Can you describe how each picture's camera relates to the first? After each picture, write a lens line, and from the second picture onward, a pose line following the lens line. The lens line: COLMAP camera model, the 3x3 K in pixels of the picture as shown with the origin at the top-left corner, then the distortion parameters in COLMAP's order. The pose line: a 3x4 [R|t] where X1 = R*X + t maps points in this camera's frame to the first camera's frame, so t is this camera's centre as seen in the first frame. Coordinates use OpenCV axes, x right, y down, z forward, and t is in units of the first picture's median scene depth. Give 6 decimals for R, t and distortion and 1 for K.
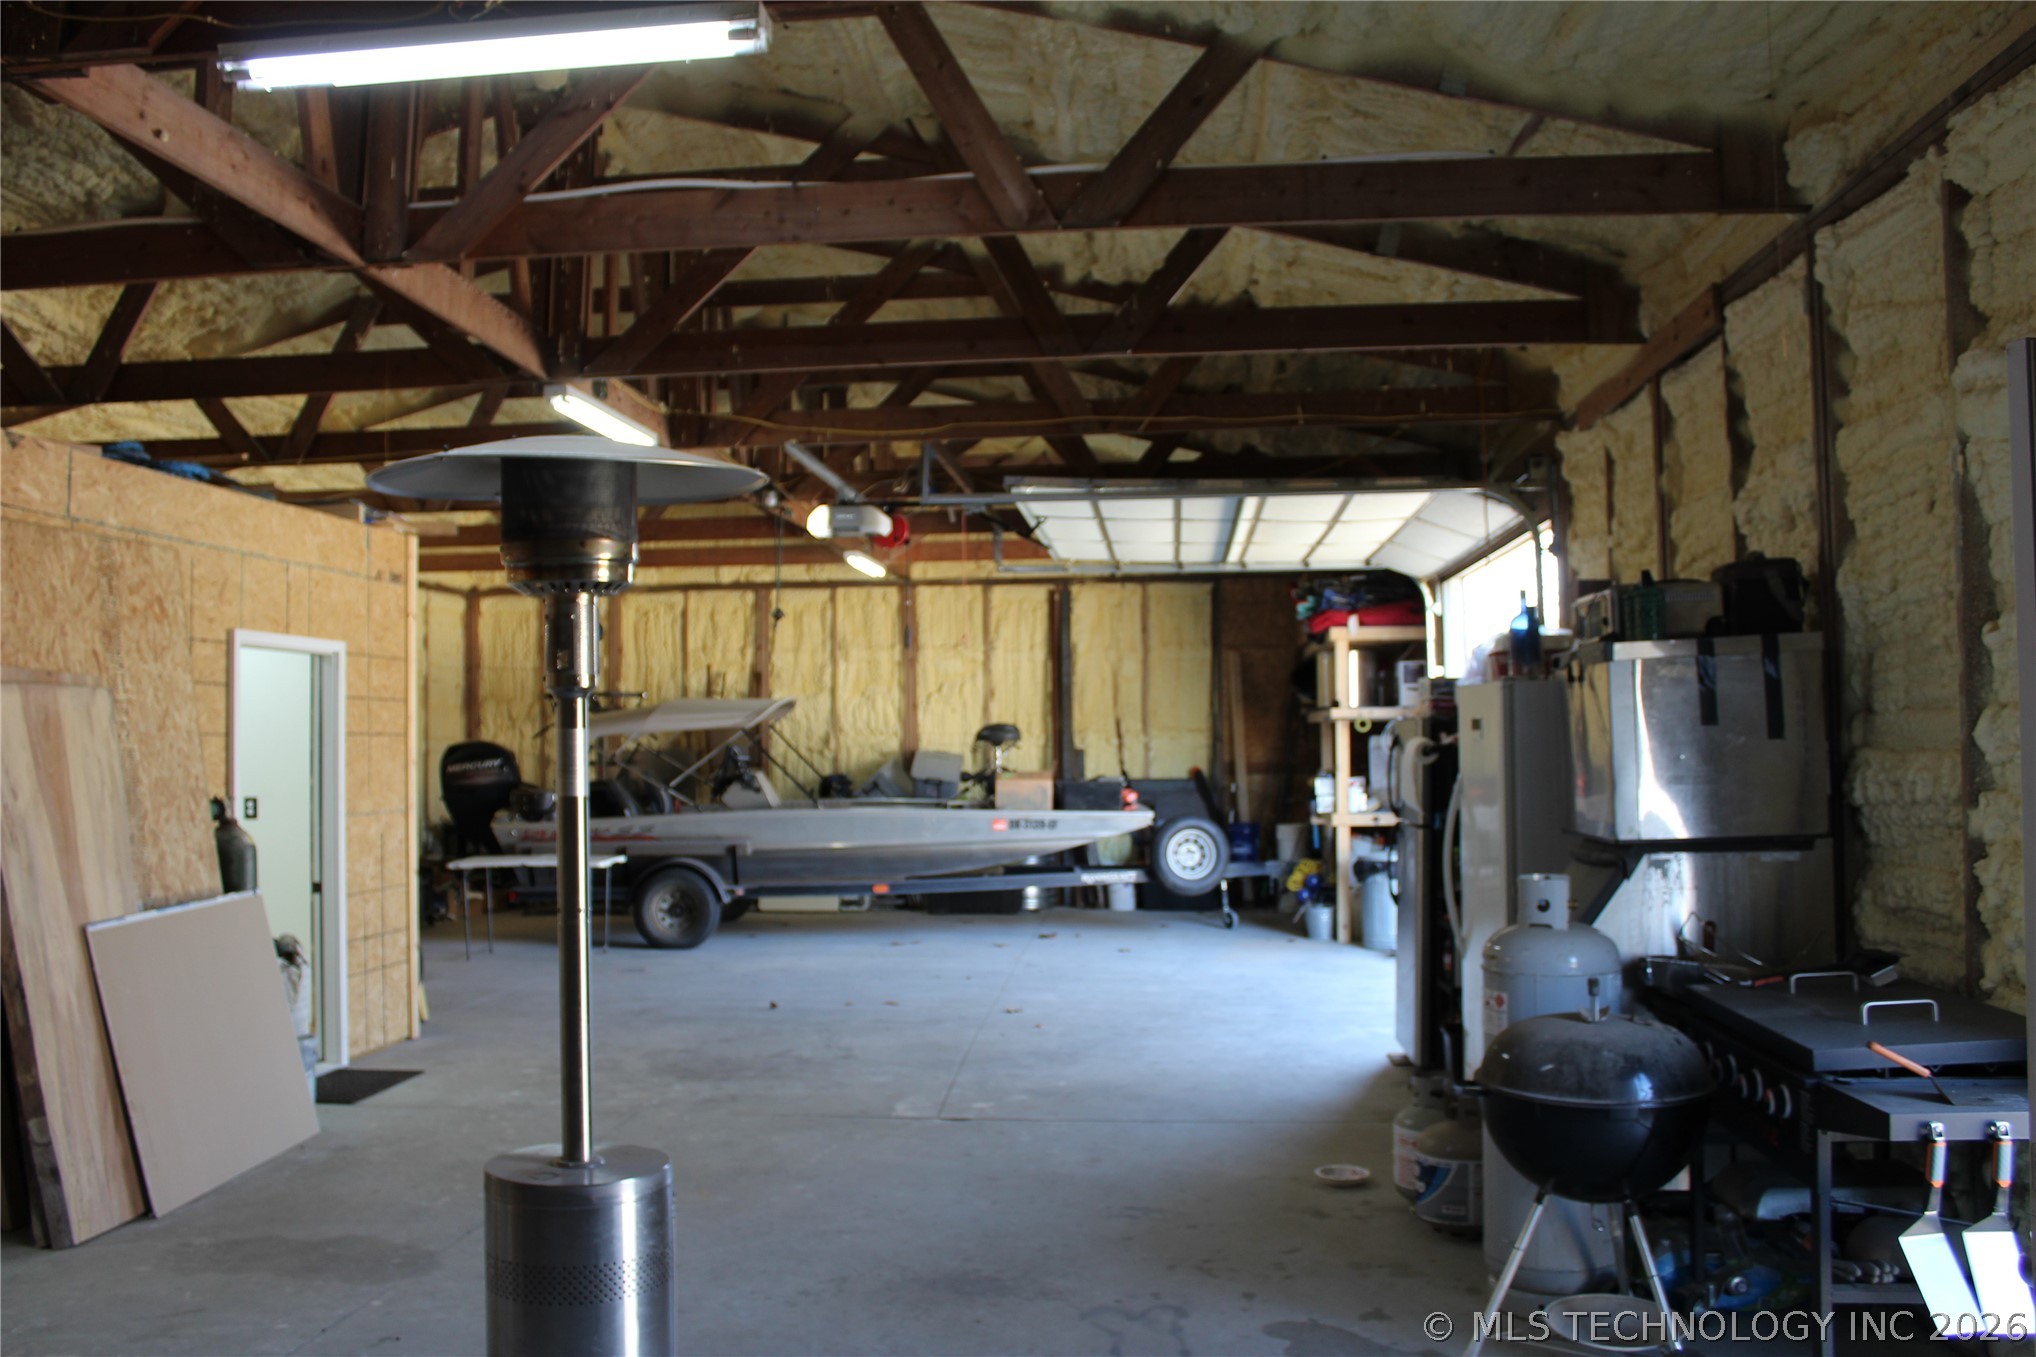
lens RADIAL K [[1693.9, 0, 998.0], [0, 1693.9, 689.1], [0, 0, 1]] dist [-0.155657, 0.134633]
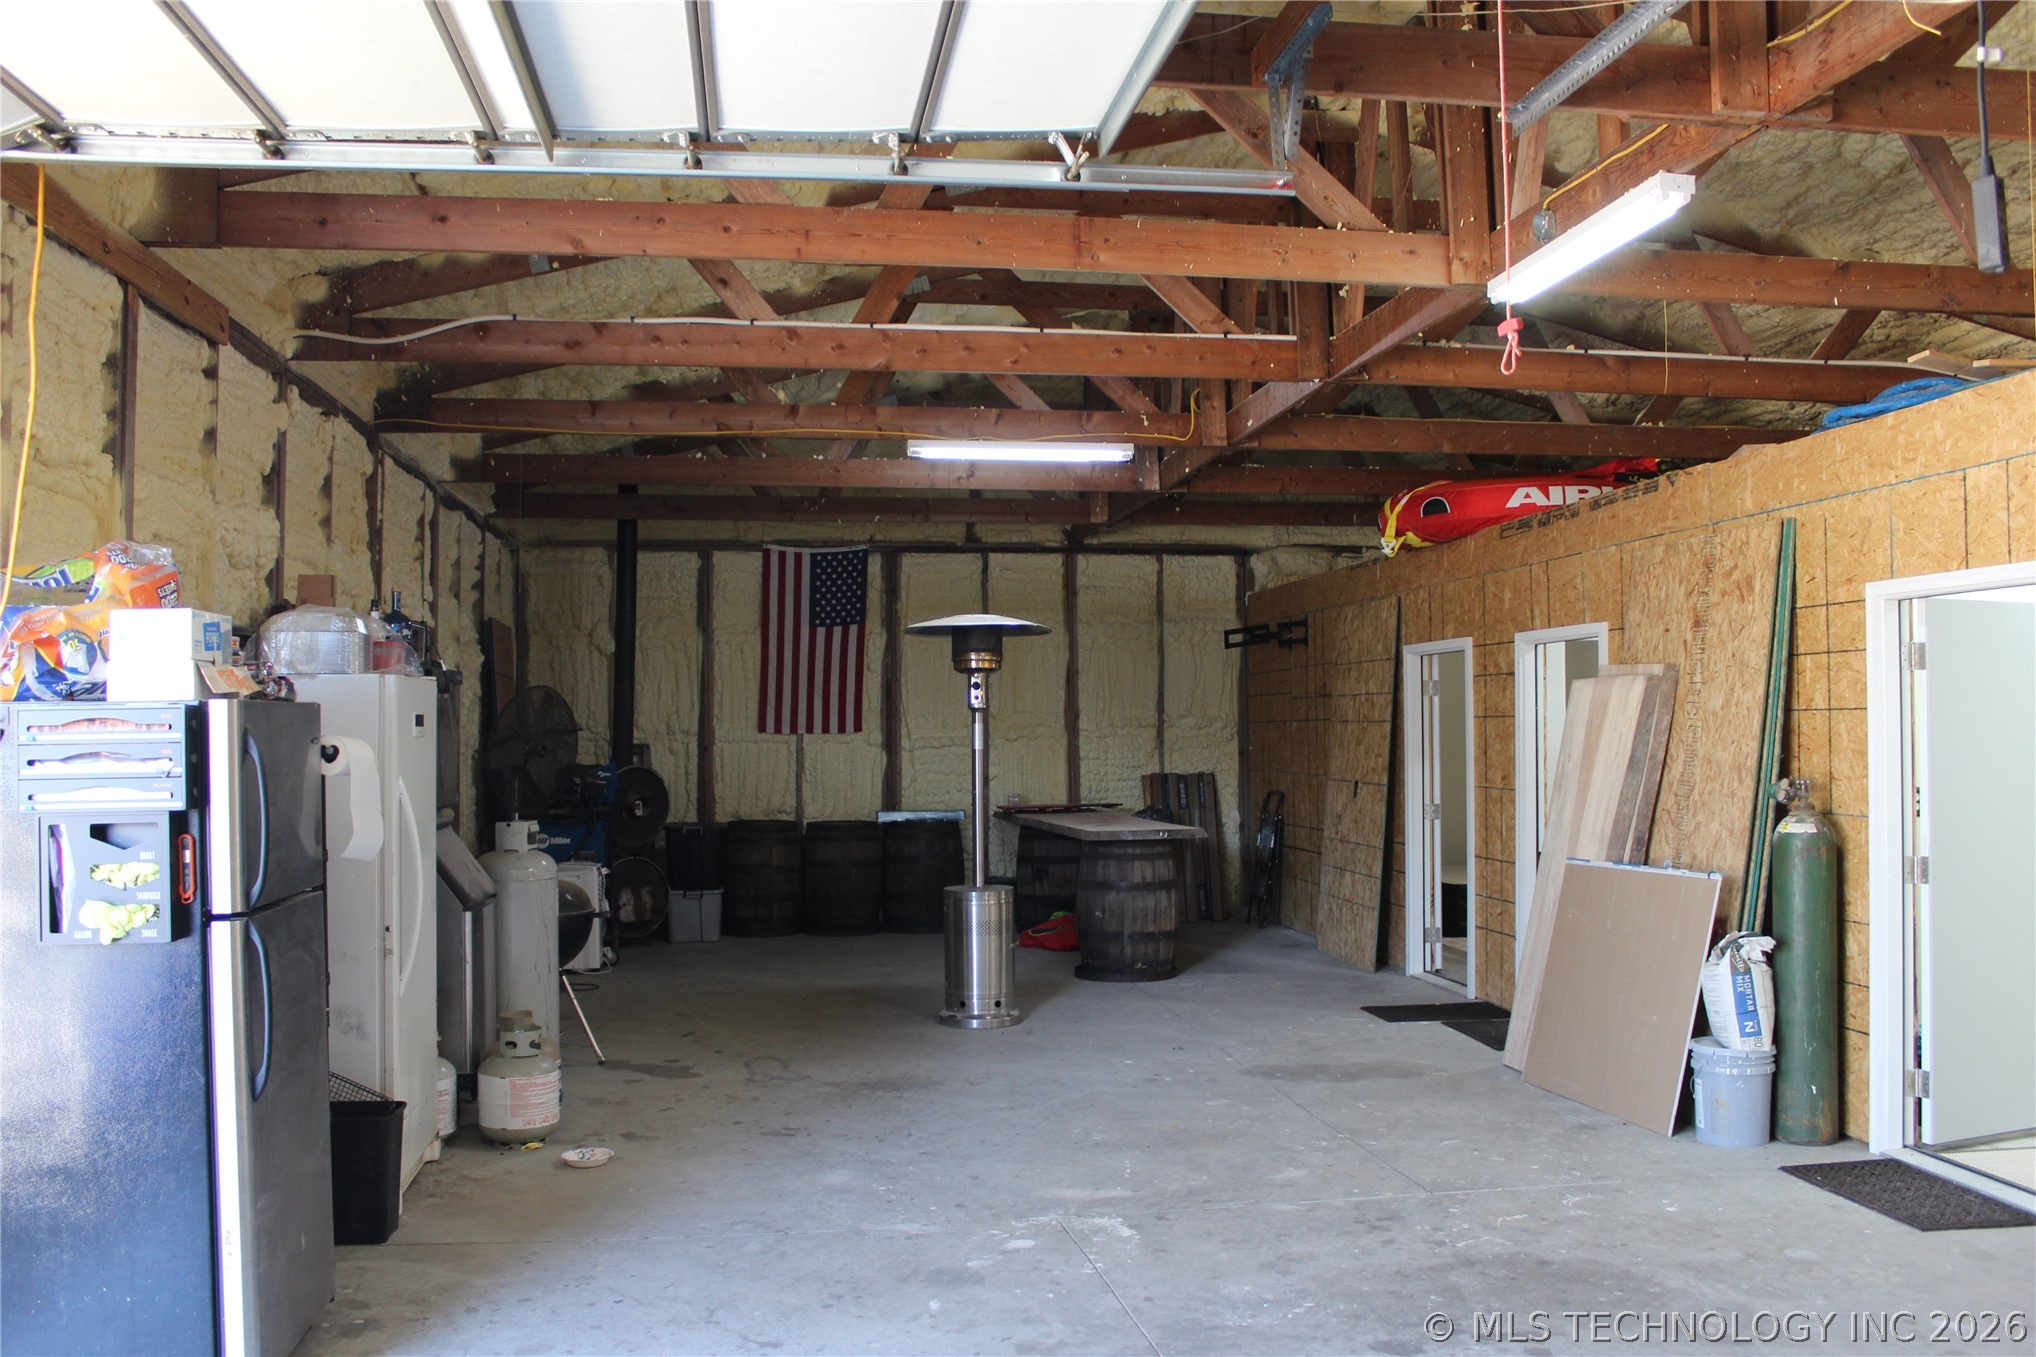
lens RADIAL K [[1707.6, 0, 1002.3], [0, 1707.6, 688.0], [0, 0, 1]] dist [-0.164044, 0.150748]
pose [[-0.970695, 0.012359, -0.239998, 0.091898], [0.025458, 0.998346, -0.051557, 0.027765], [0.238963, -0.056156, -0.969403, 0.941677]]
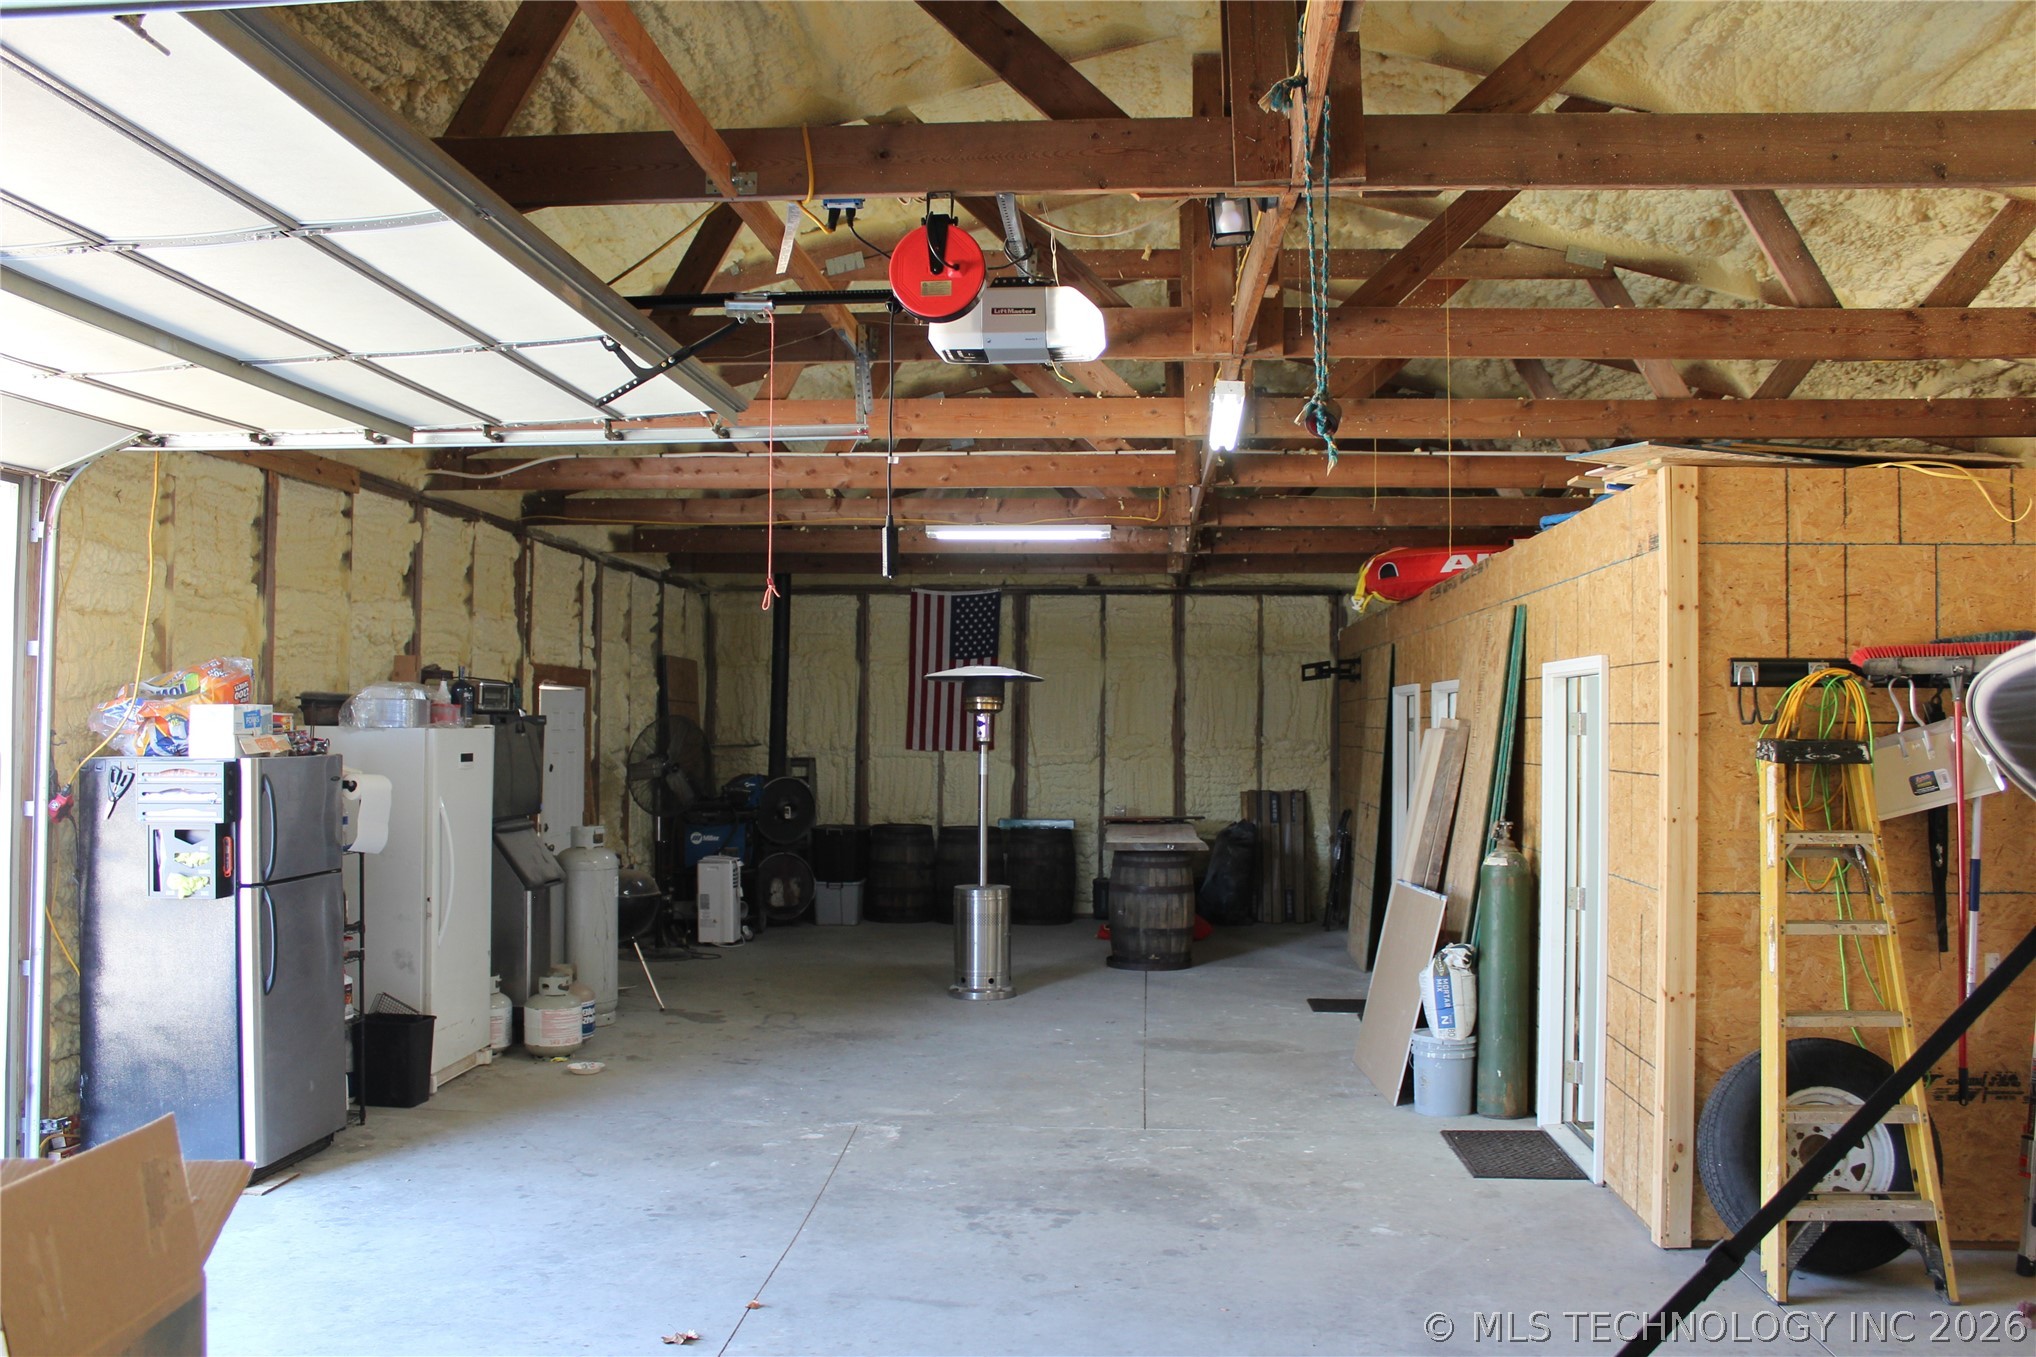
lens RADIAL K [[1707.6, 0, 1002.3], [0, 1707.6, 688.0], [0, 0, 1]] dist [-0.164044, 0.150748]
pose [[-0.999704, 0.005106, -0.023791, -0.055365], [0.006345, 0.998613, -0.052264, 0.017956], [0.023491, -0.052399, -0.998350, 1.125136]]
